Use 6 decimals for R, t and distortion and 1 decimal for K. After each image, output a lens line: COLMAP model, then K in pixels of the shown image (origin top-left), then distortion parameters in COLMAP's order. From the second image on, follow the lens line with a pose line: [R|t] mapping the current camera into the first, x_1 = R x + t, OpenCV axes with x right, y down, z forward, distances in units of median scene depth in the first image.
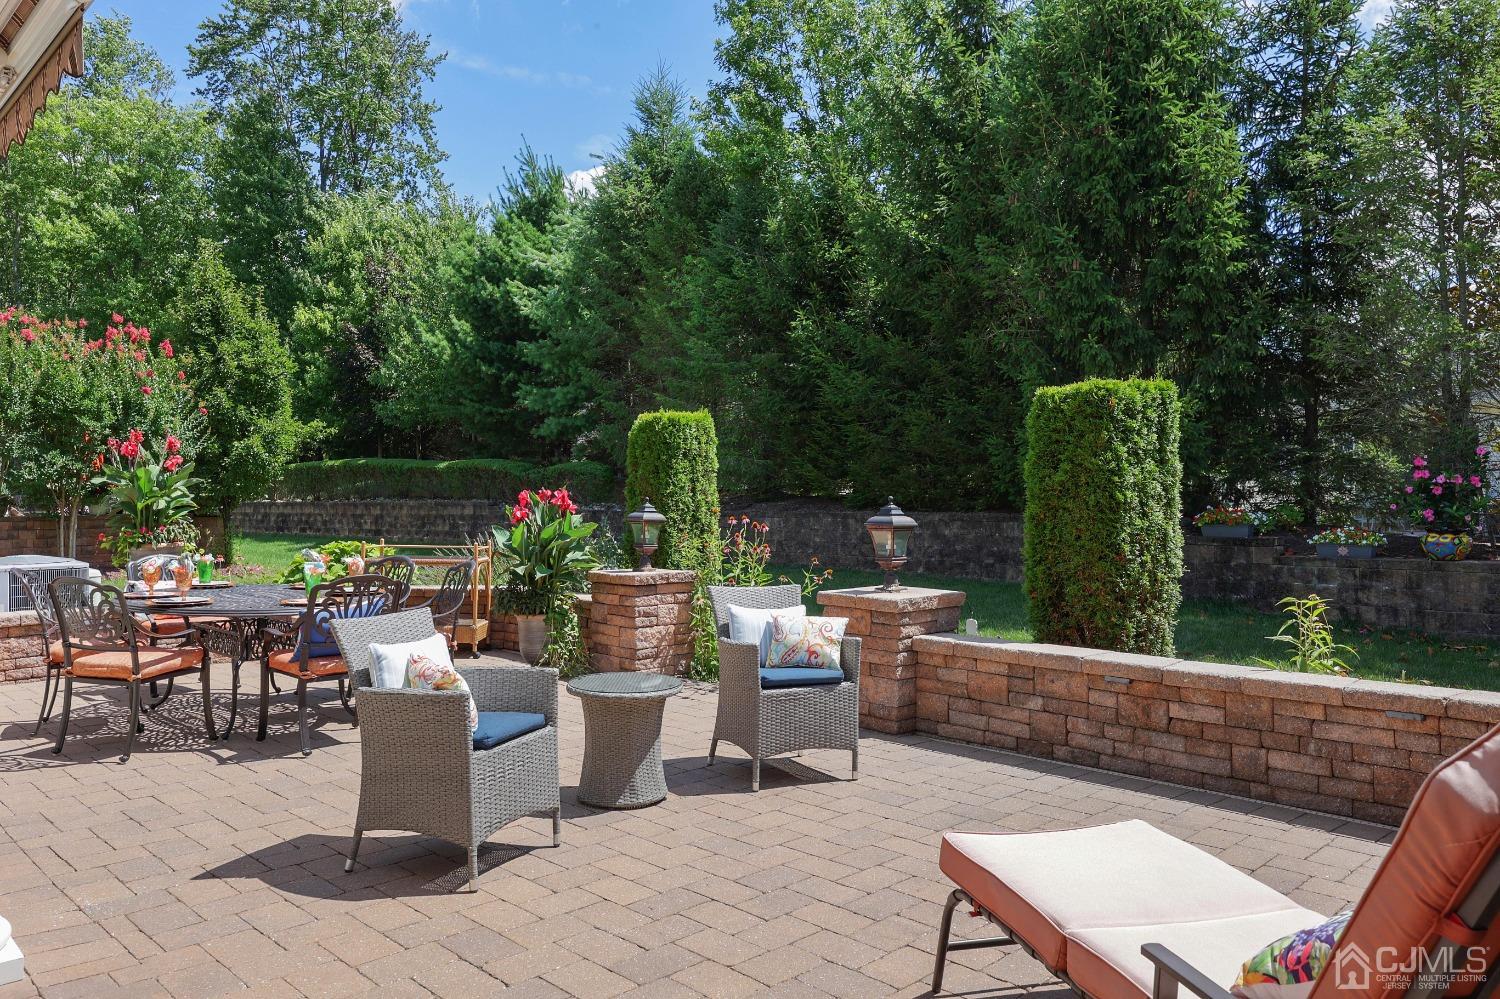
lens RADIAL K [[1043.1, 0, 748.0], [0, 1043.1, 497.5], [0, 0, 1]] dist [-0.025193, 0.065320]
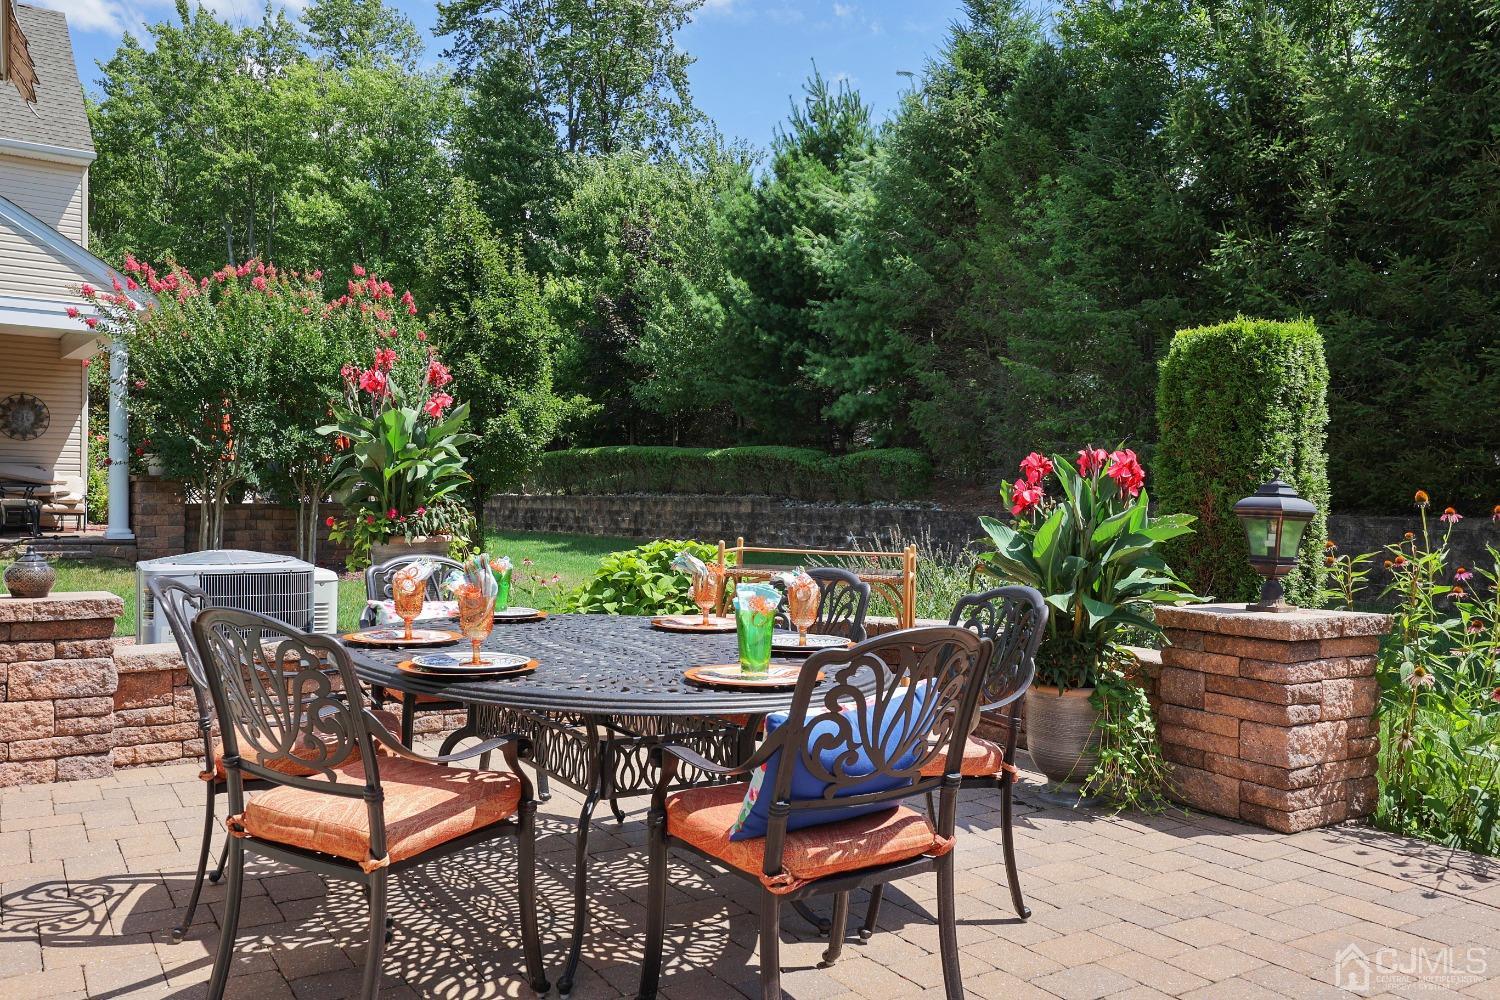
lens RADIAL K [[1127.1, 0, 751.1], [0, 1127.1, 506.0], [0, 0, 1]] dist [0.005398, 0.106068]
pose [[0.977191, 0.015652, -0.211782, -0.079823], [-0.014903, 0.999876, 0.005136, 0.006837], [0.211836, -0.001863, 0.977303, 0.135393]]
